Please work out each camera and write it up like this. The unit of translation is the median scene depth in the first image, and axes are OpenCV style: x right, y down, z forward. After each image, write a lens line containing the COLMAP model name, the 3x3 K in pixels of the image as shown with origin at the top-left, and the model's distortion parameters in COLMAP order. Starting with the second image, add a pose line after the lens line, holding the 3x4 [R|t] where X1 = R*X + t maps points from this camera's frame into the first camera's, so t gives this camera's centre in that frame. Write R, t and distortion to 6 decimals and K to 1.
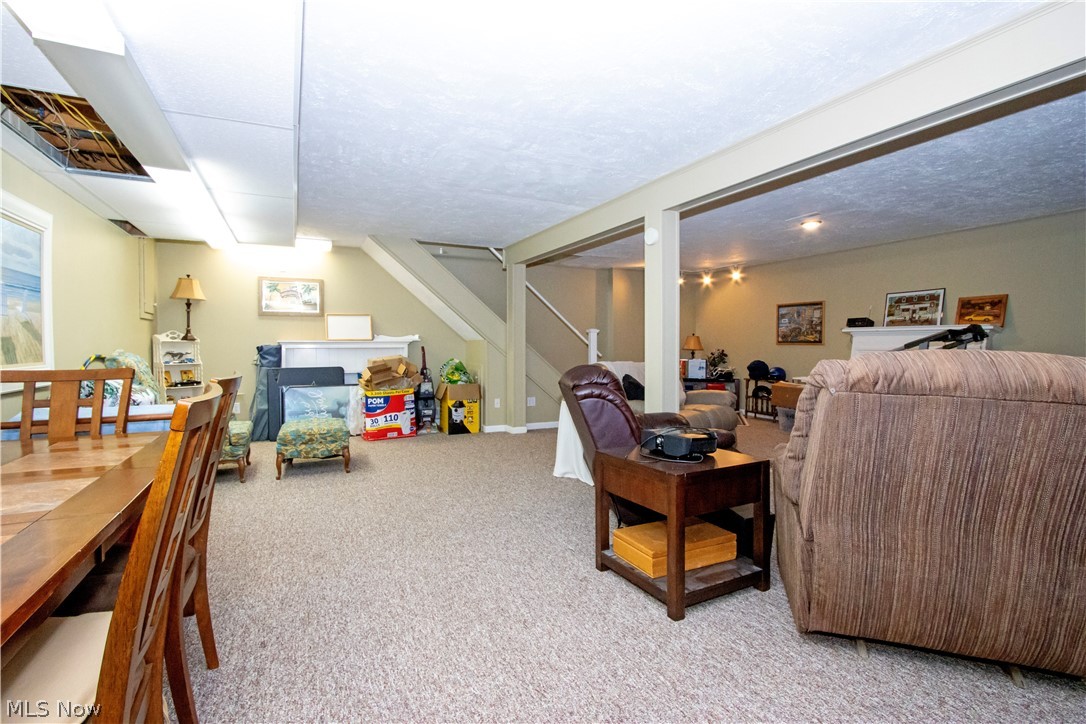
lens RADIAL K [[501.0, 0, 539.5], [0, 501.0, 353.5], [0, 0, 1]] dist [-0.016577, 0.001440]
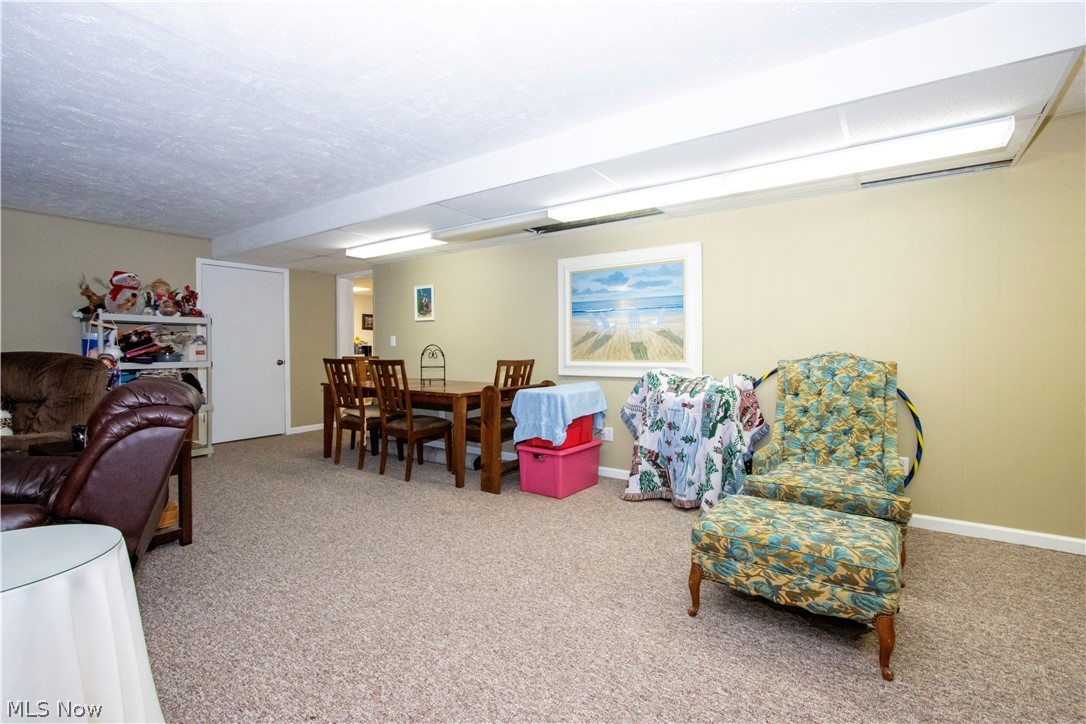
lens RADIAL K [[501.0, 0, 539.5], [0, 501.0, 353.5], [0, 0, 1]] dist [-0.016577, 0.001440]
pose [[-0.881611, 0.006401, -0.471933, -0.024614], [-0.005955, 0.999678, 0.024683, -0.016810], [0.471938, 0.024571, -0.881289, 1.055173]]
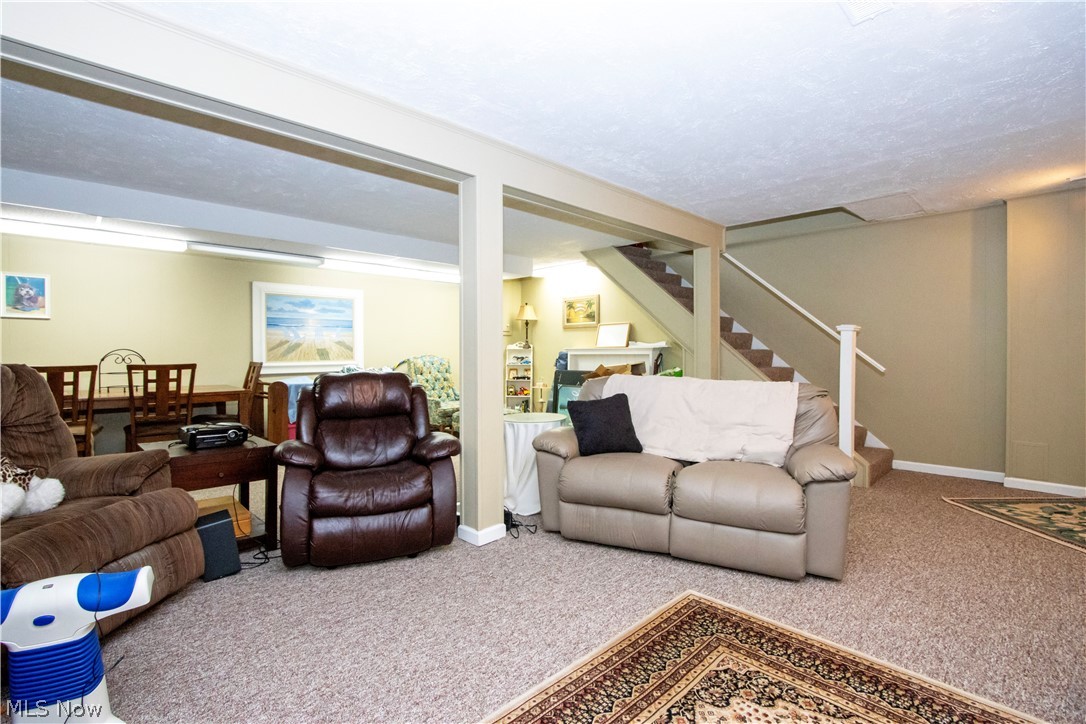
lens RADIAL K [[501.0, 0, 539.5], [0, 501.0, 353.5], [0, 0, 1]] dist [-0.016577, 0.001440]
pose [[0.308312, 0.003100, -0.951280, 0.708807], [-0.013709, 0.999905, -0.001184, -0.010384], [0.951187, 0.013406, 0.308325, 0.583684]]
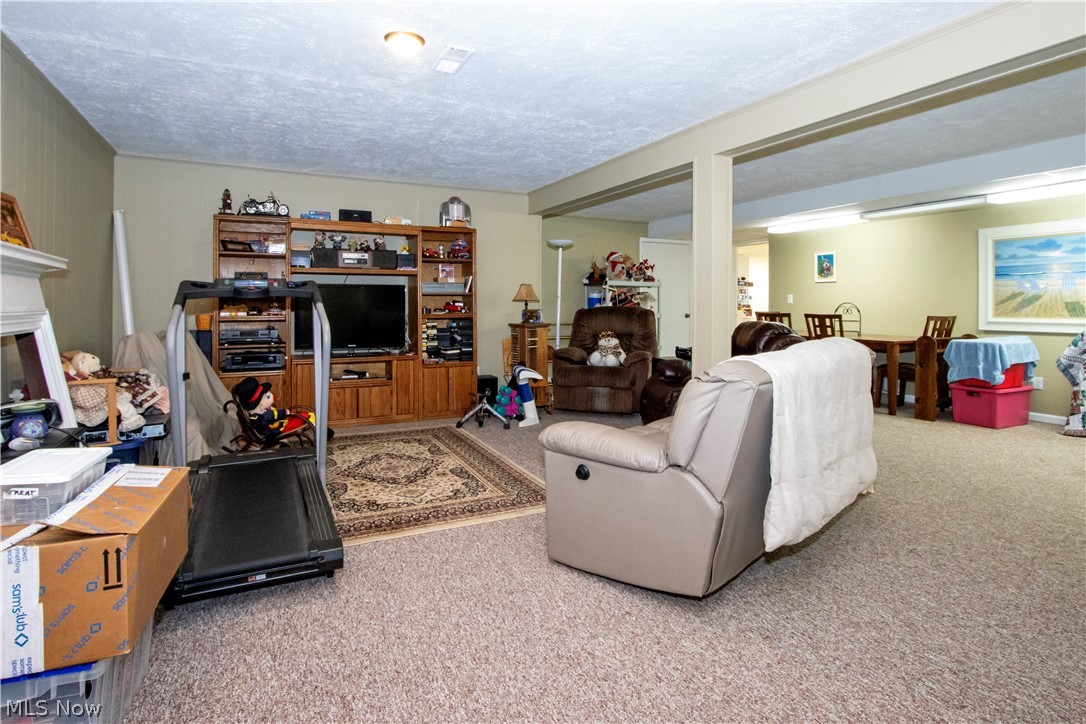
lens RADIAL K [[570.1, 0, 541.6], [0, 570.1, 302.7], [0, 0, 1]] dist [-0.014090, 0.000969]
pose [[-0.999949, -0.005286, -0.008657, 0.393268], [-0.005415, 0.999875, 0.014869, -0.023930], [0.008577, 0.014915, -0.999852, 1.402483]]
